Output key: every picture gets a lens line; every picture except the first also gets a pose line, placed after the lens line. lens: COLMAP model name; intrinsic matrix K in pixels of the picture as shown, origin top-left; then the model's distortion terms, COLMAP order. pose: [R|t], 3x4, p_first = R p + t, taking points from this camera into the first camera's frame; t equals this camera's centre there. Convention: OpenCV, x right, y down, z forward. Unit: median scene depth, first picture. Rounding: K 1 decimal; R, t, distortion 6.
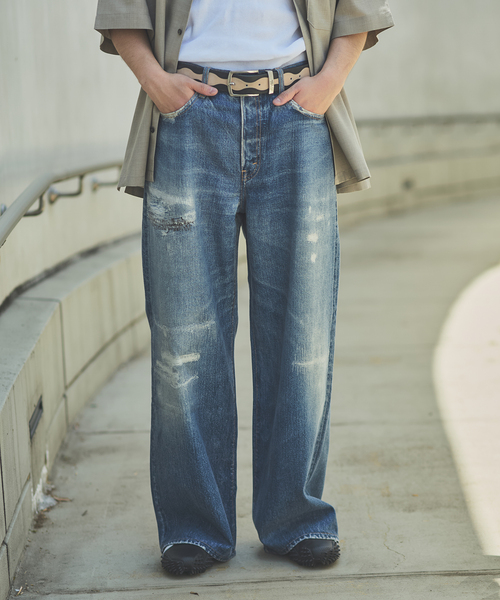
lens RADIAL K [[1777.8, 0, 250.0], [0, 1777.8, 300.0], [0, 0, 1]] dist [-0.021070, -1.237033]
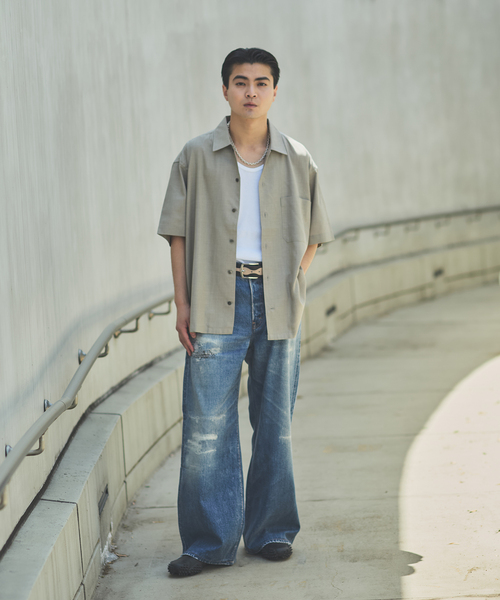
lens RADIAL K [[1766.7, 0, 250.0], [0, 1766.7, 300.0], [0, 0, 1]] dist [-0.160178, -0.210084]
pose [[0.998867, -0.014071, -0.045451, 0.064120], [0.012712, 0.999467, -0.030062, -0.049751], [0.045850, 0.029450, 0.998514, -0.420859]]
